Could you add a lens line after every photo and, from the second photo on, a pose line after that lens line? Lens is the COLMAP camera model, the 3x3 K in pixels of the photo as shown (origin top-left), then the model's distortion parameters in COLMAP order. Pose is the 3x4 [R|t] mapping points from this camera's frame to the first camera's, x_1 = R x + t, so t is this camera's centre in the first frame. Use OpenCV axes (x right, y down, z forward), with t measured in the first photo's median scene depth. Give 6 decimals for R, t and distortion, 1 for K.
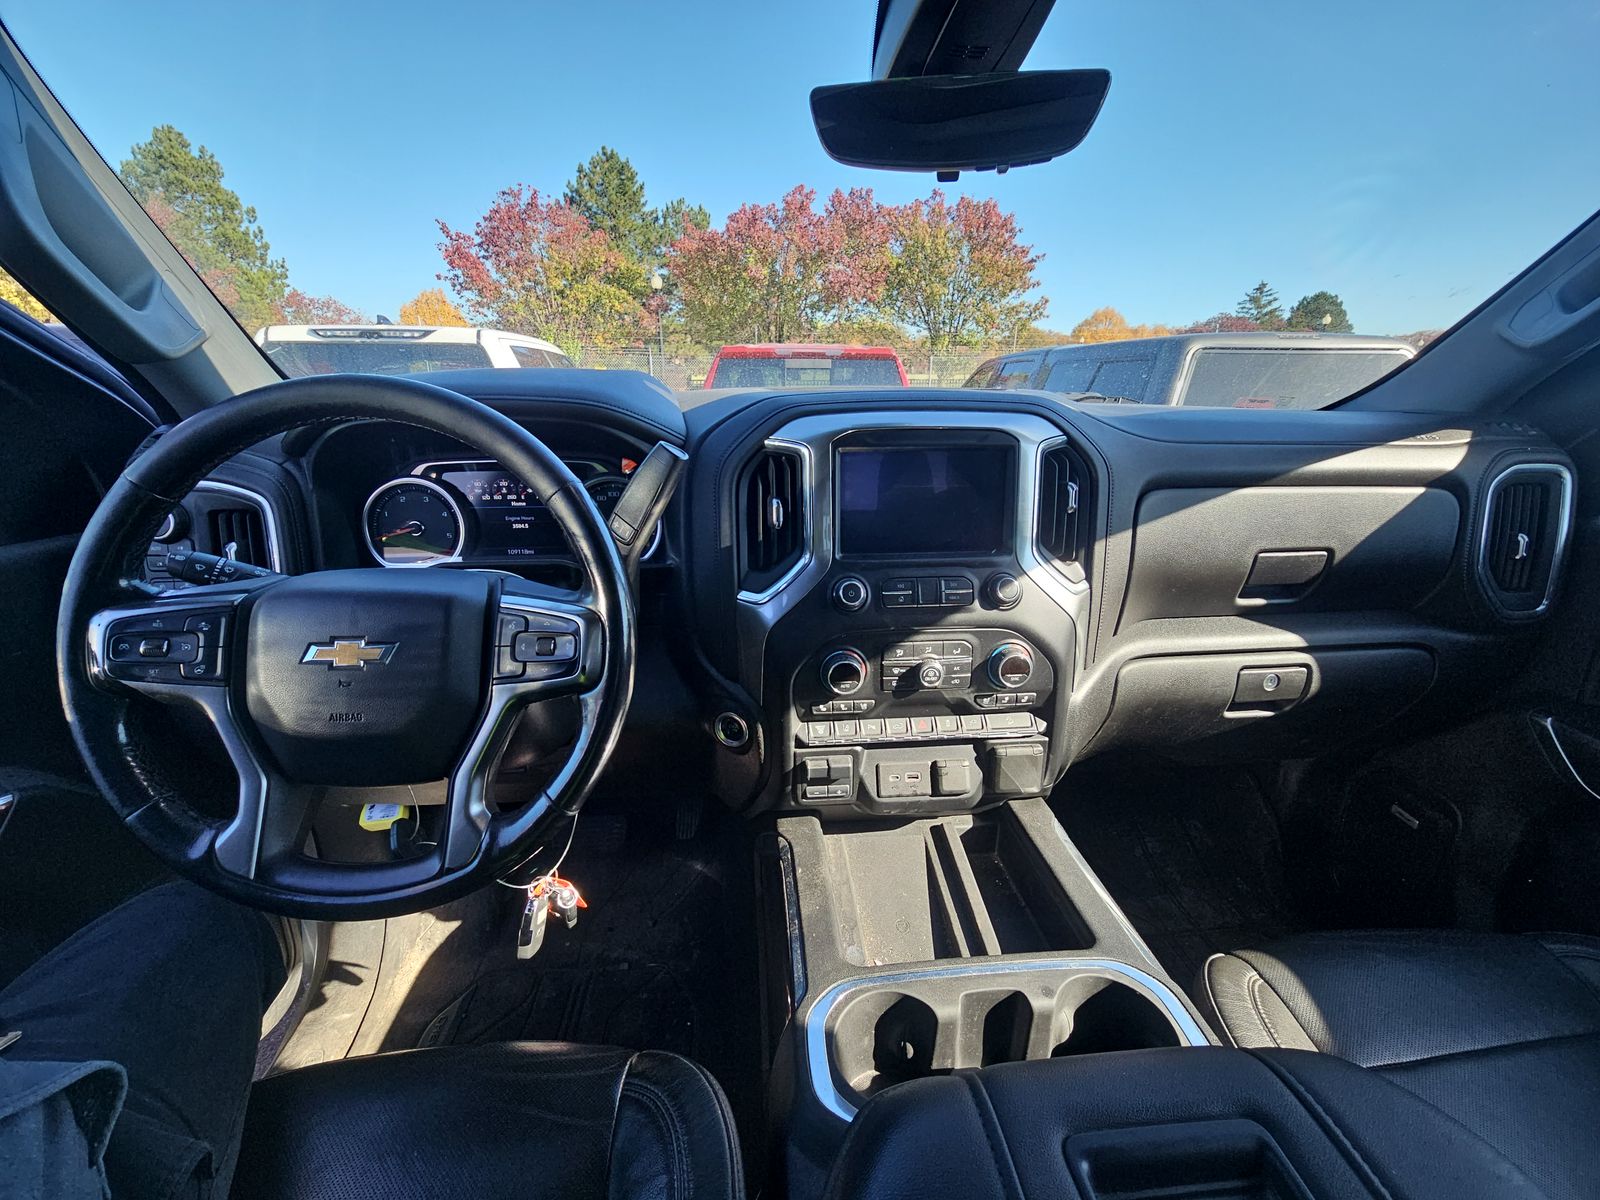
lens RADIAL K [[641.1, 0, 800.0], [0, 641.1, 600.0], [0, 0, 1]] dist [-0.009090, -0.000082]
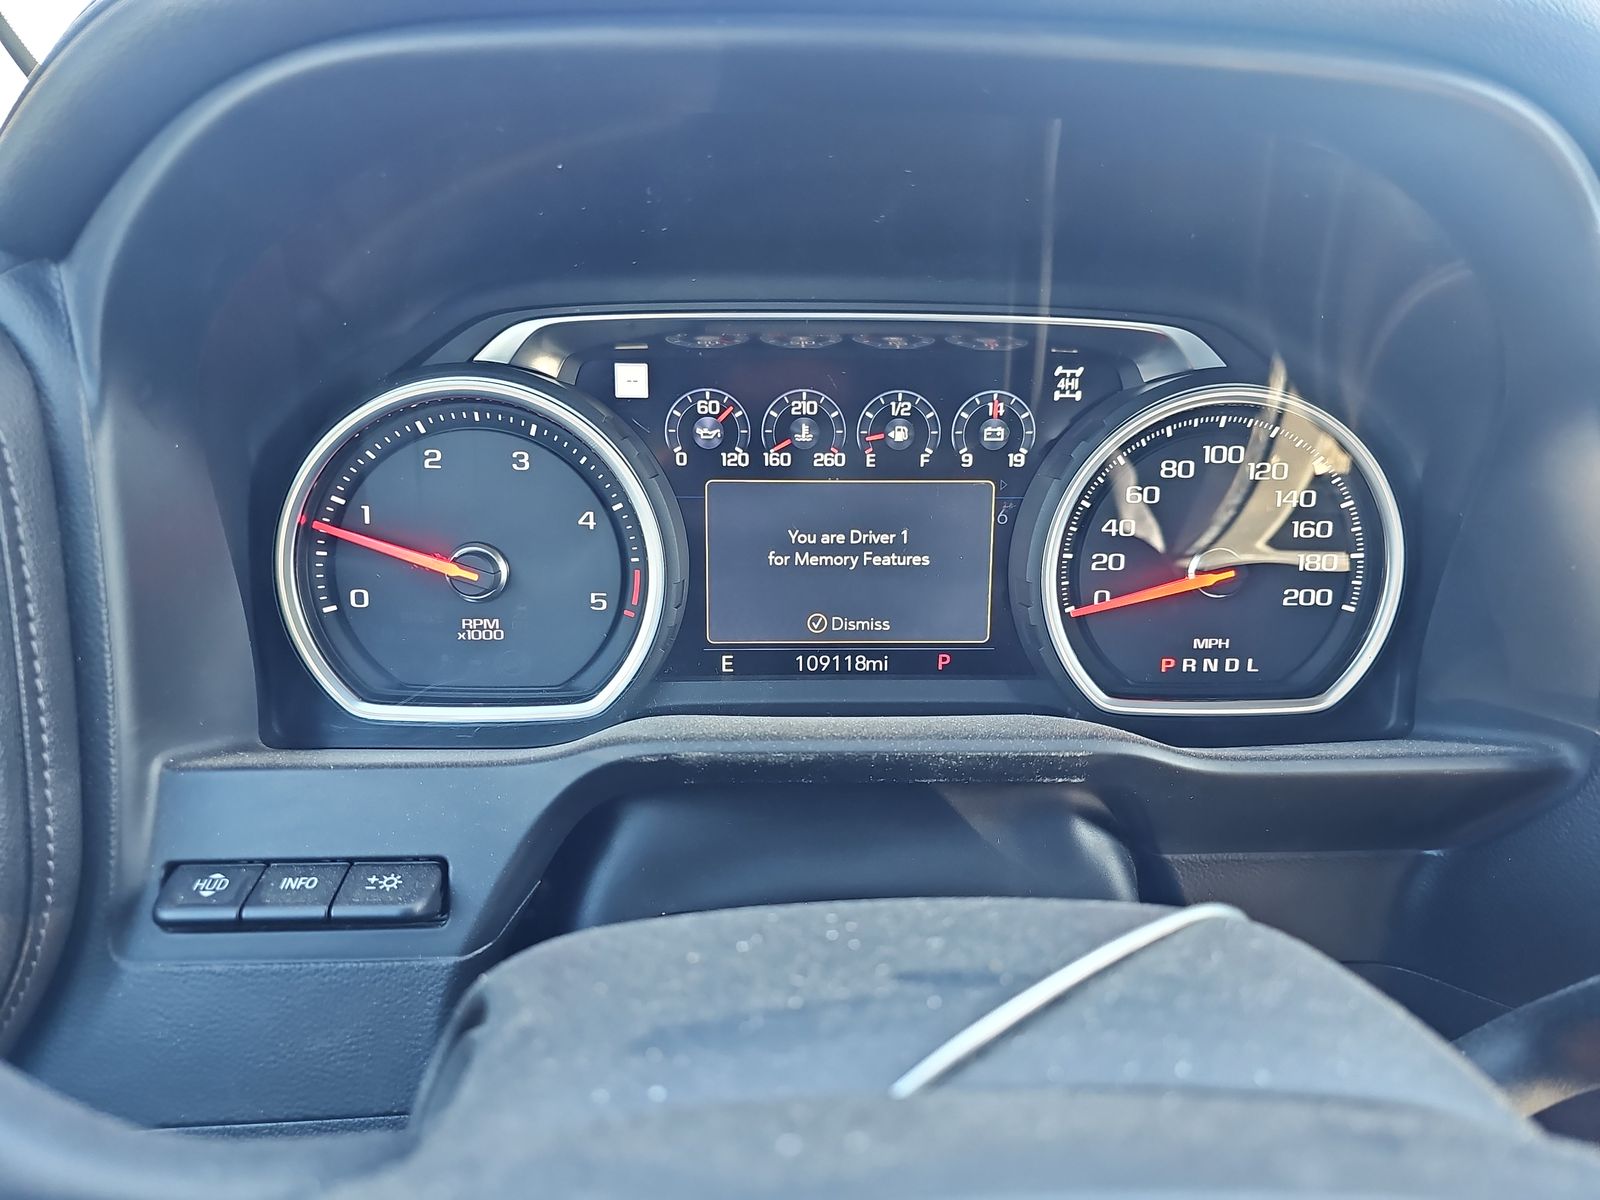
lens RADIAL K [[1105.6, 0, 800.0], [0, 1105.6, 600.0], [0, 0, 1]] dist [0.014040, -0.002008]
pose [[0.998683, 0.024305, -0.045192, -0.510827], [-0.025386, 0.999402, -0.023492, -0.106894], [0.044594, 0.024609, 0.998702, 0.637106]]
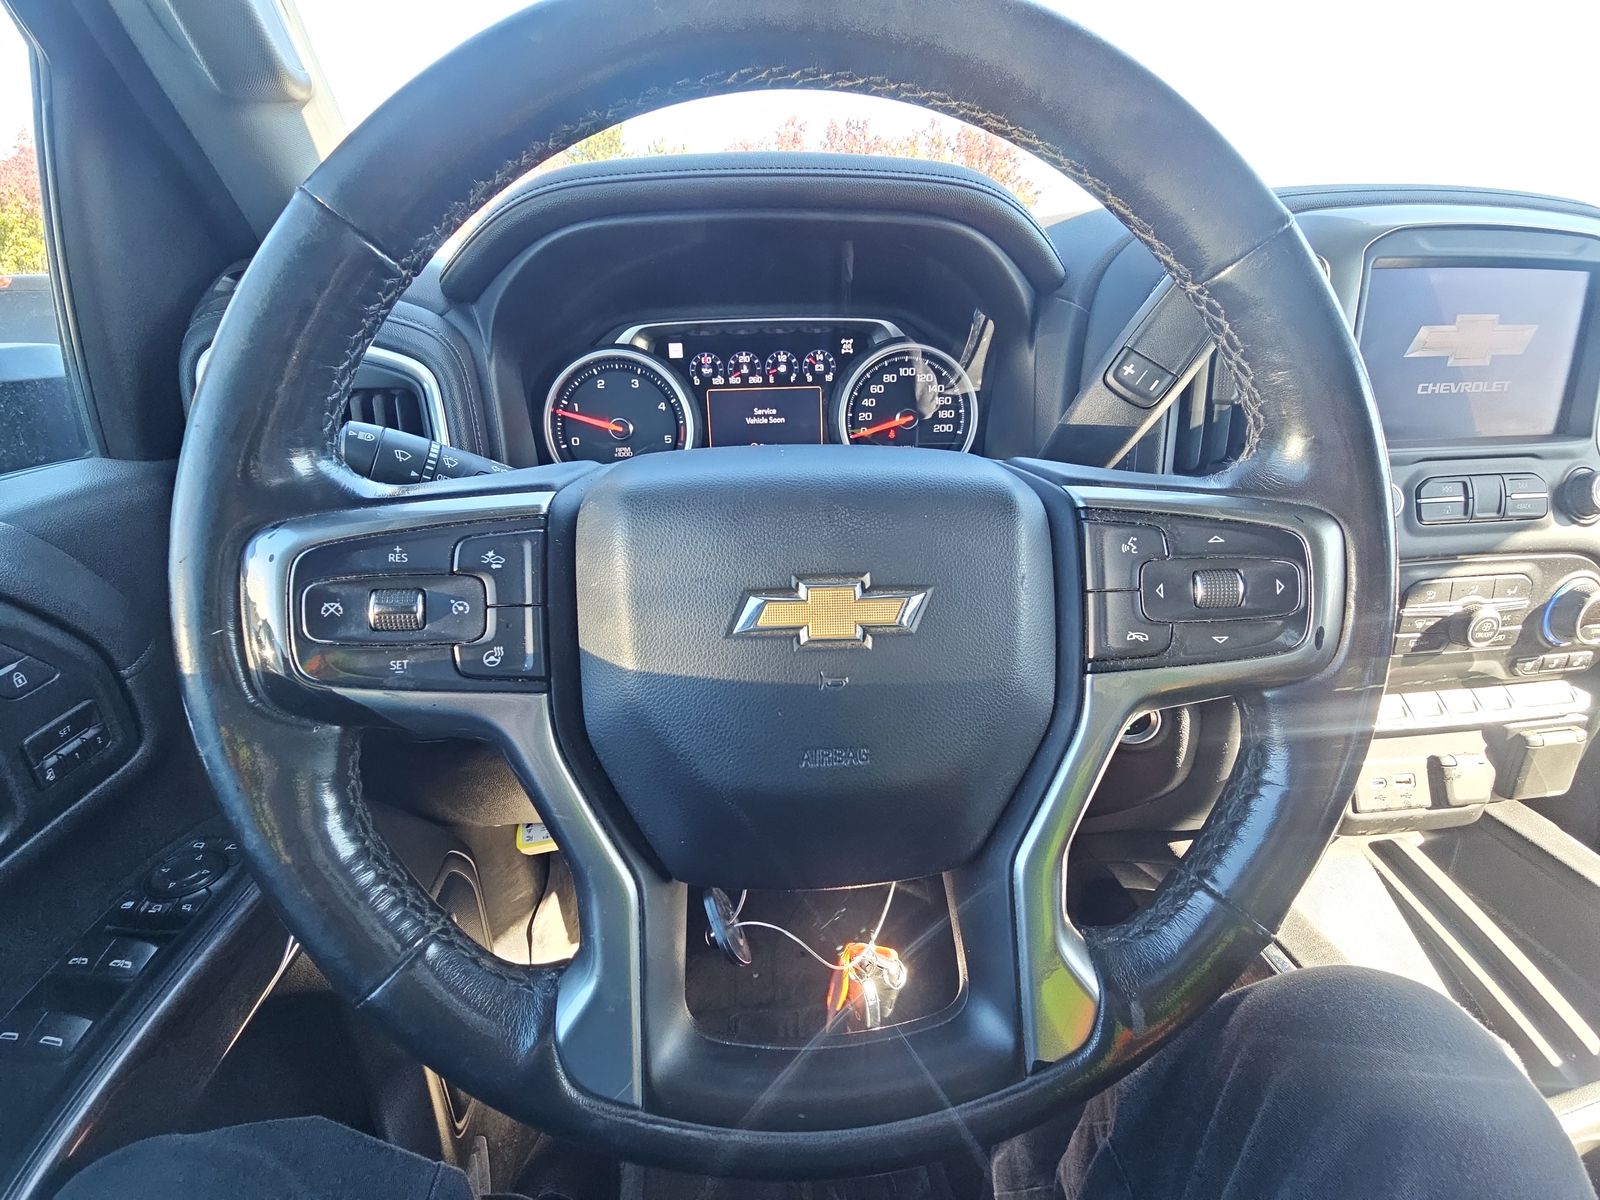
lens RADIAL K [[653.7, 0, 800.0], [0, 653.7, 600.0], [0, 0, 1]] dist [-0.015245, -0.000070]
pose [[0.999691, -0.024010, -0.006362, -0.469560], [0.024375, 0.997550, 0.065567, 0.029075], [0.004772, -0.065701, 0.997828, 0.354094]]
